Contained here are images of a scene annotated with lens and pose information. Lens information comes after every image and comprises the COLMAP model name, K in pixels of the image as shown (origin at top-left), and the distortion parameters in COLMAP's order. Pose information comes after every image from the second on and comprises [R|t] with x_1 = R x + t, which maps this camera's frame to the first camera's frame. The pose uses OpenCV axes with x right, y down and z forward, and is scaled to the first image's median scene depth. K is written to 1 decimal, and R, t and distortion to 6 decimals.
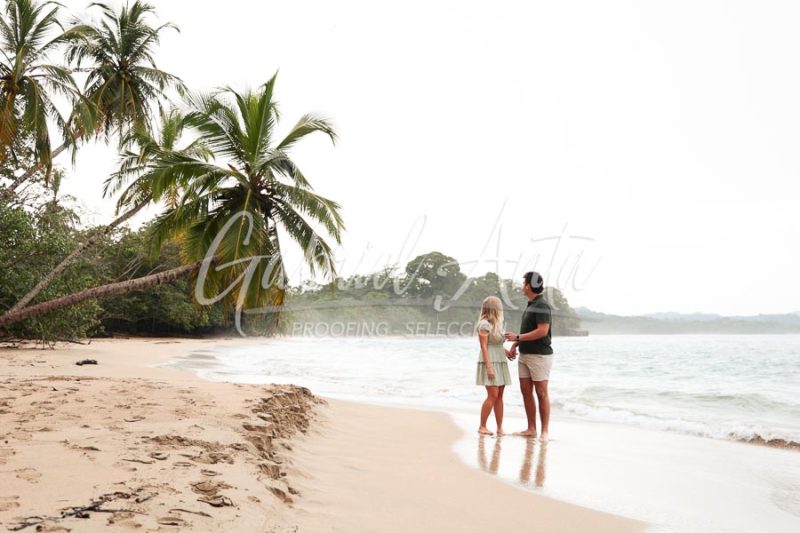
lens RADIAL K [[889.2, 0, 401.7], [0, 889.2, 265.9], [0, 0, 1]] dist [0.076920, 0.030650]
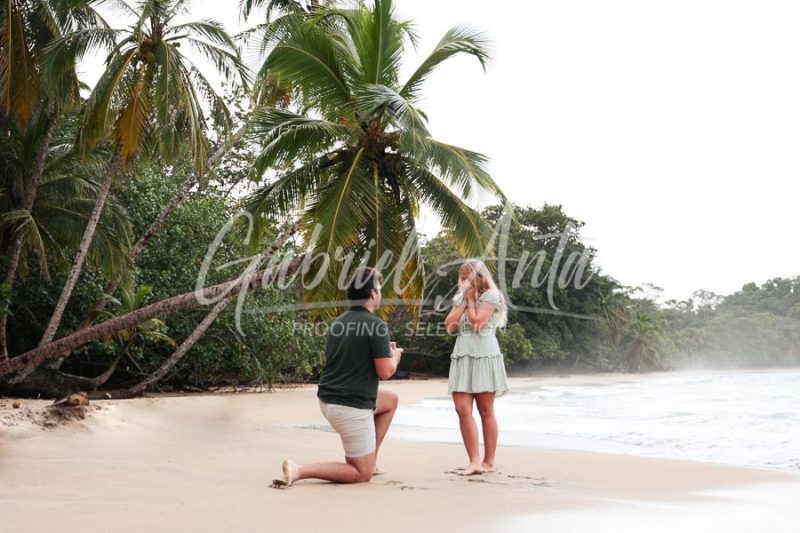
lens RADIAL K [[1233.1, 0, 397.4], [0, 1233.1, 265.8], [0, 0, 1]] dist [0.186706, 0.051194]
pose [[0.931728, -0.071543, -0.356039, 0.088027], [0.067785, 0.997434, -0.023038, 0.014270], [0.356774, -0.002669, 0.934187, 0.041595]]
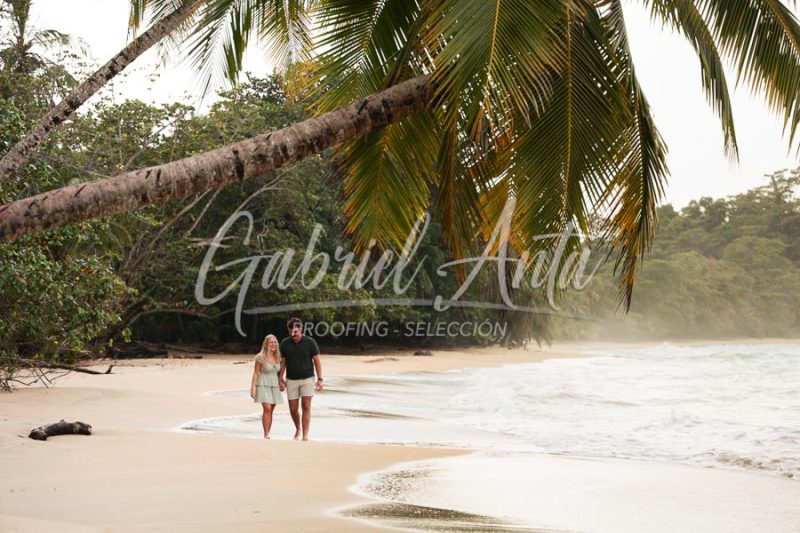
lens RADIAL K [[1950.9, 0, 400.3], [0, 1950.9, 265.2], [0, 0, 1]] dist [0.453701, 0.141590]
pose [[0.980065, -0.033812, -0.195779, -0.038864], [0.041414, 0.998534, 0.034865, 0.012555], [0.194313, -0.042278, 0.980028, 0.155788]]
